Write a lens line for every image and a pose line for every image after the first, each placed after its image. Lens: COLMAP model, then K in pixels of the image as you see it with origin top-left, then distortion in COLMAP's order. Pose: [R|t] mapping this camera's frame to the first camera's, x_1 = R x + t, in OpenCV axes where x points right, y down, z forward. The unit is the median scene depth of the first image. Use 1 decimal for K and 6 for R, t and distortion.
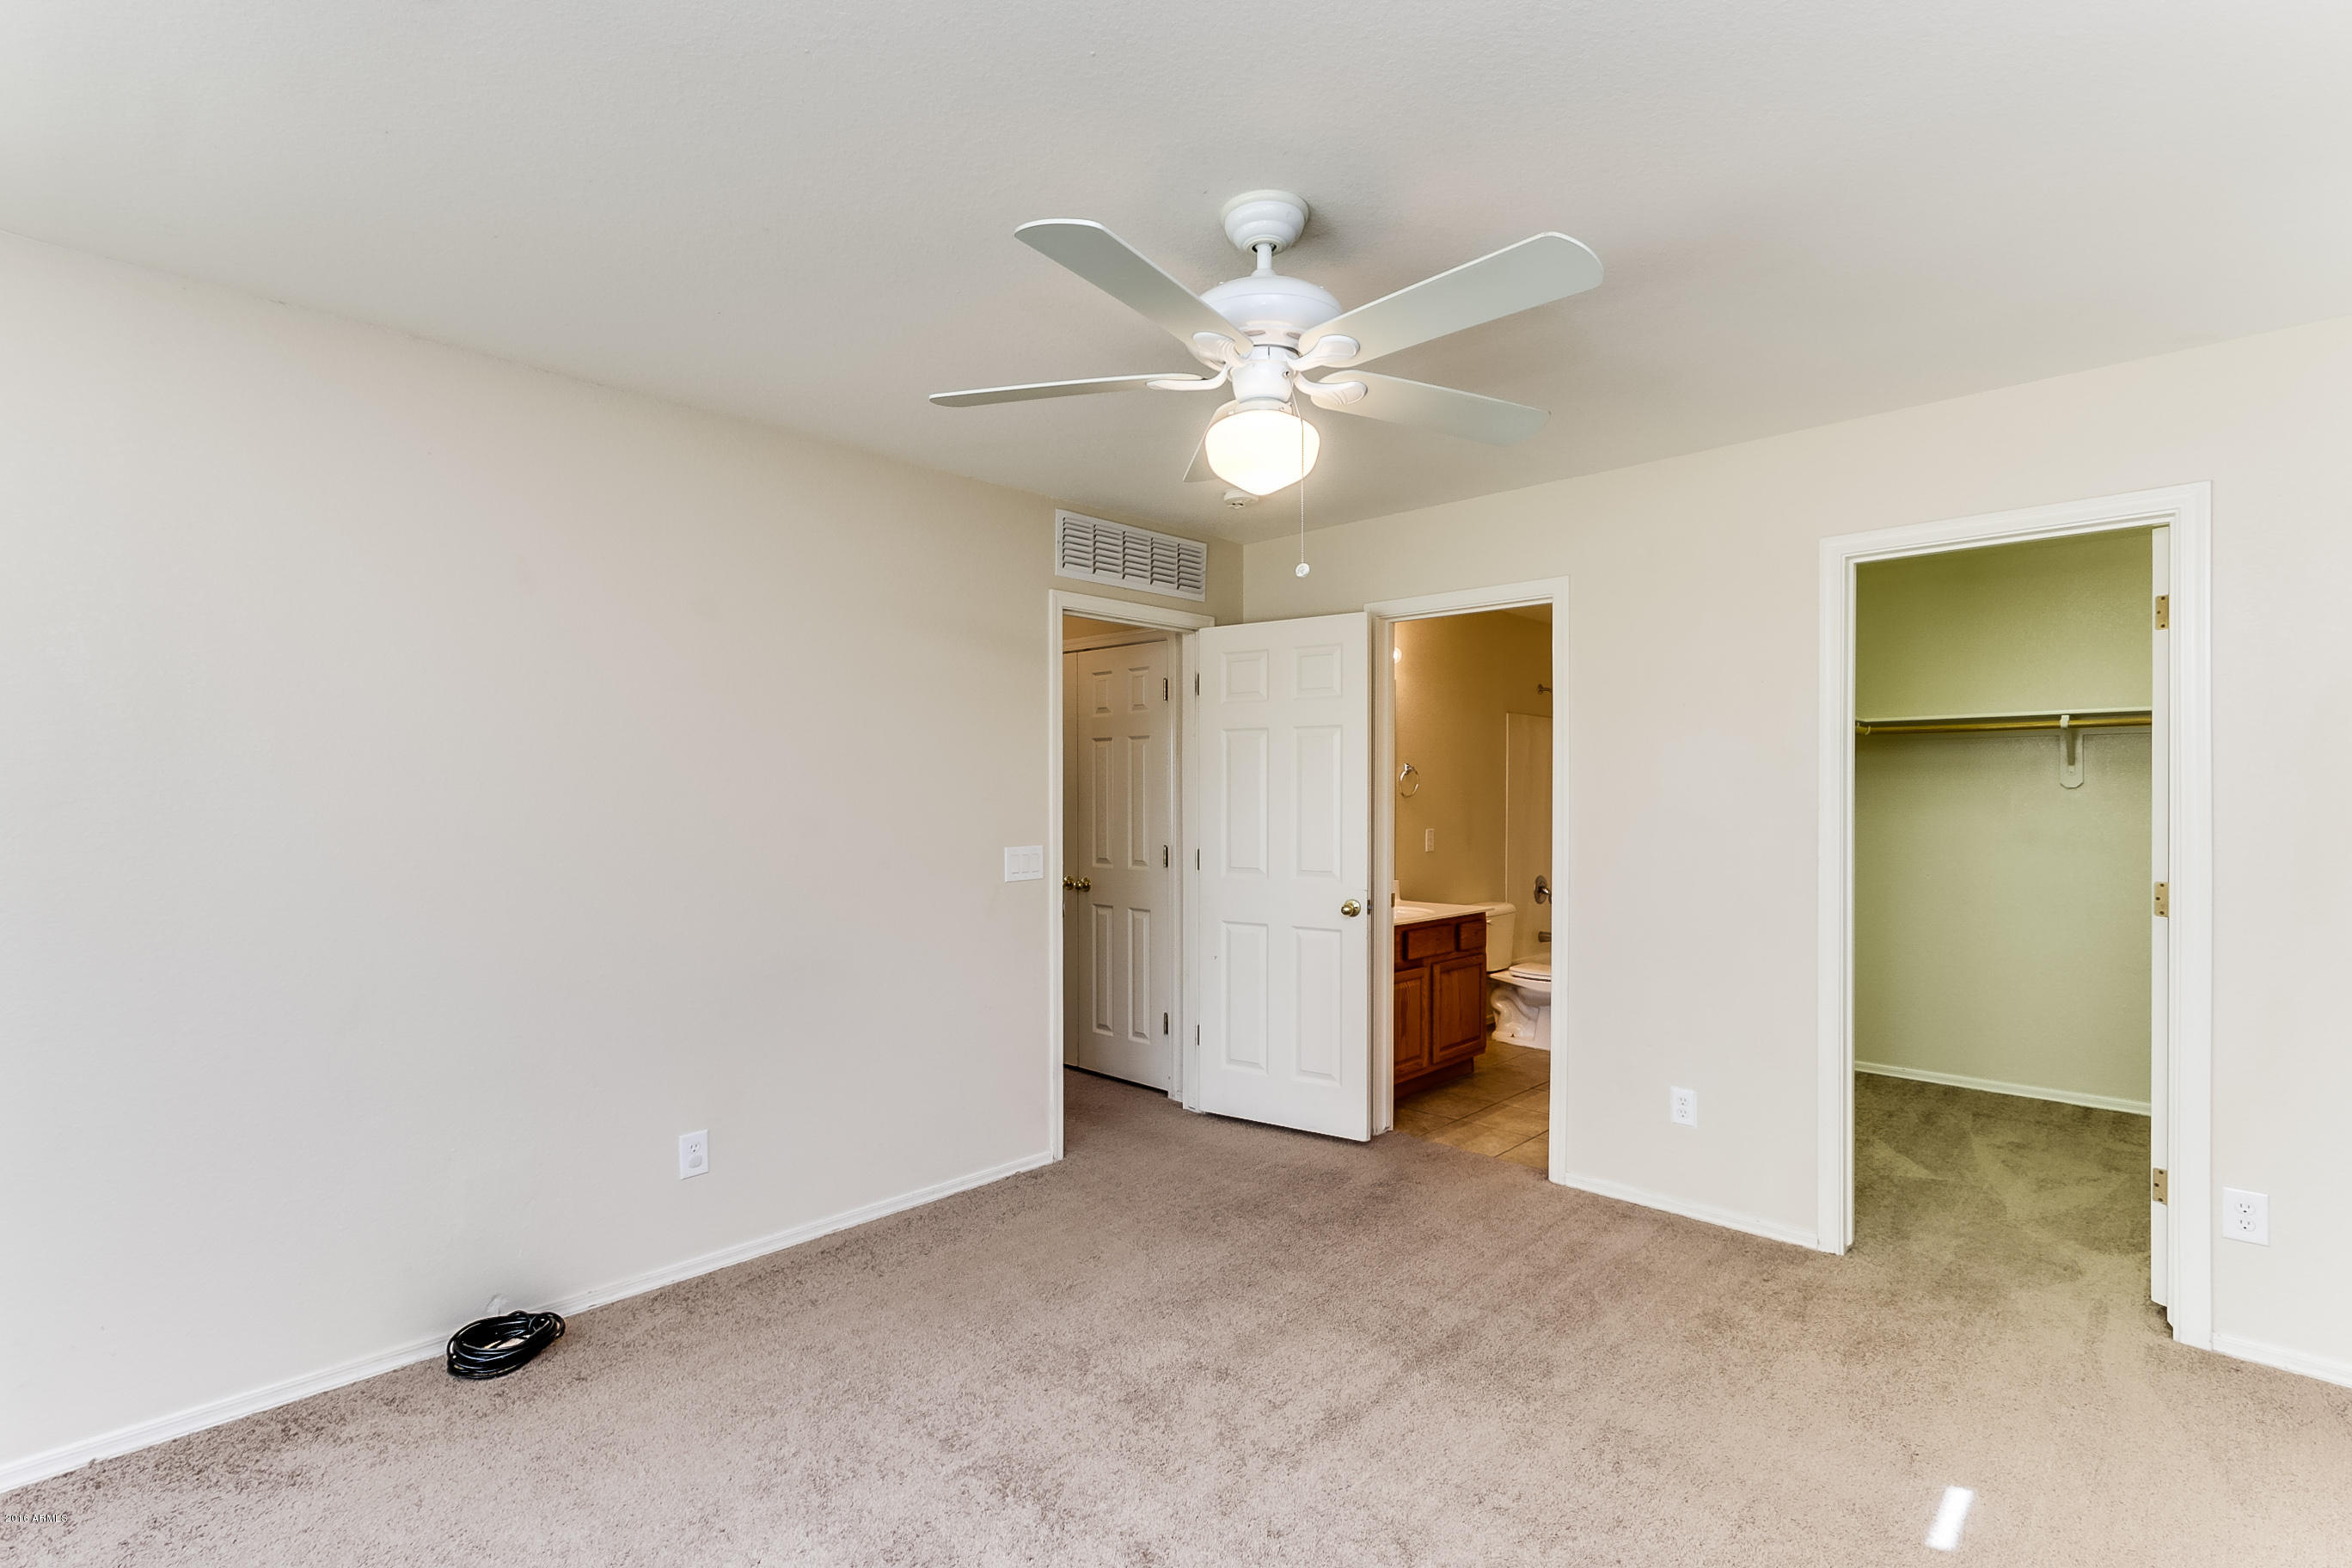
lens RADIAL K [[1106.8, 0, 1181.6], [0, 1106.8, 800.9], [0, 0, 1]] dist [-0.000229, -0.000425]
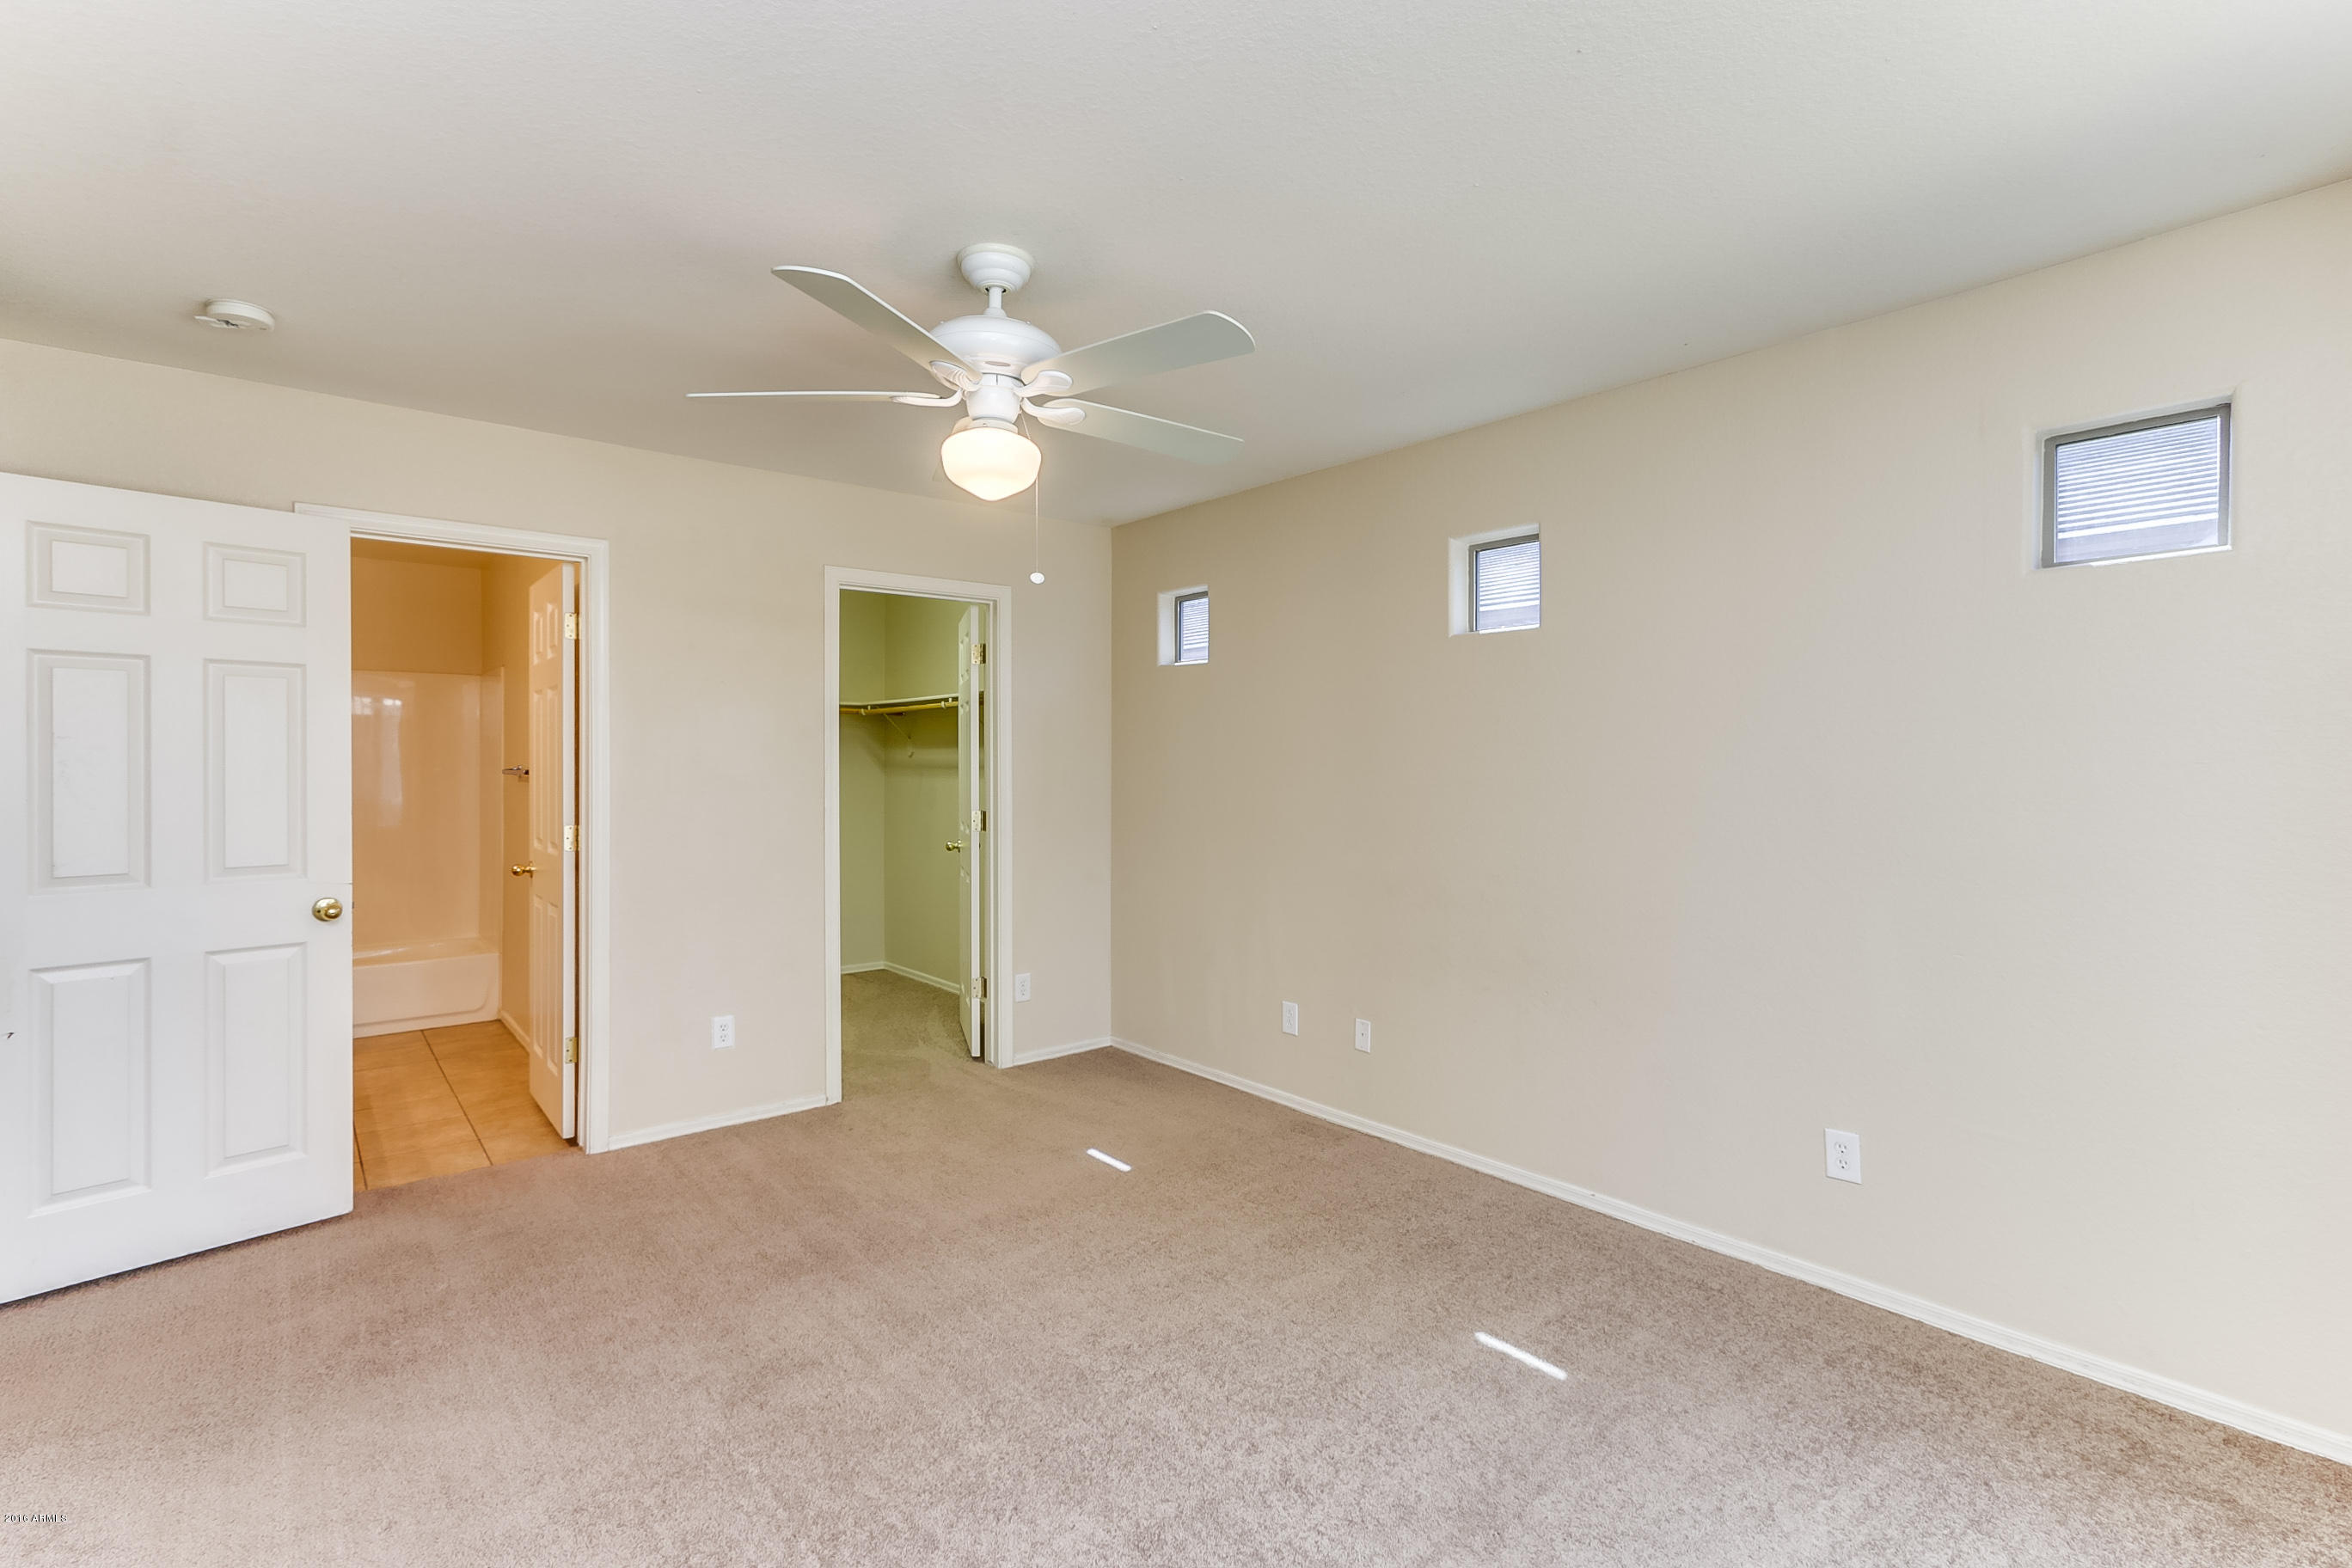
lens RADIAL K [[1106.8, 0, 1175.4], [0, 1106.8, 769.4], [0, 0, 1]] dist [-0.000229, -0.000425]
pose [[0.106299, -0.009901, 0.994285, -0.664746], [0.008138, 0.999926, 0.009087, -0.002298], [-0.994301, 0.007126, 0.106371, 0.429449]]
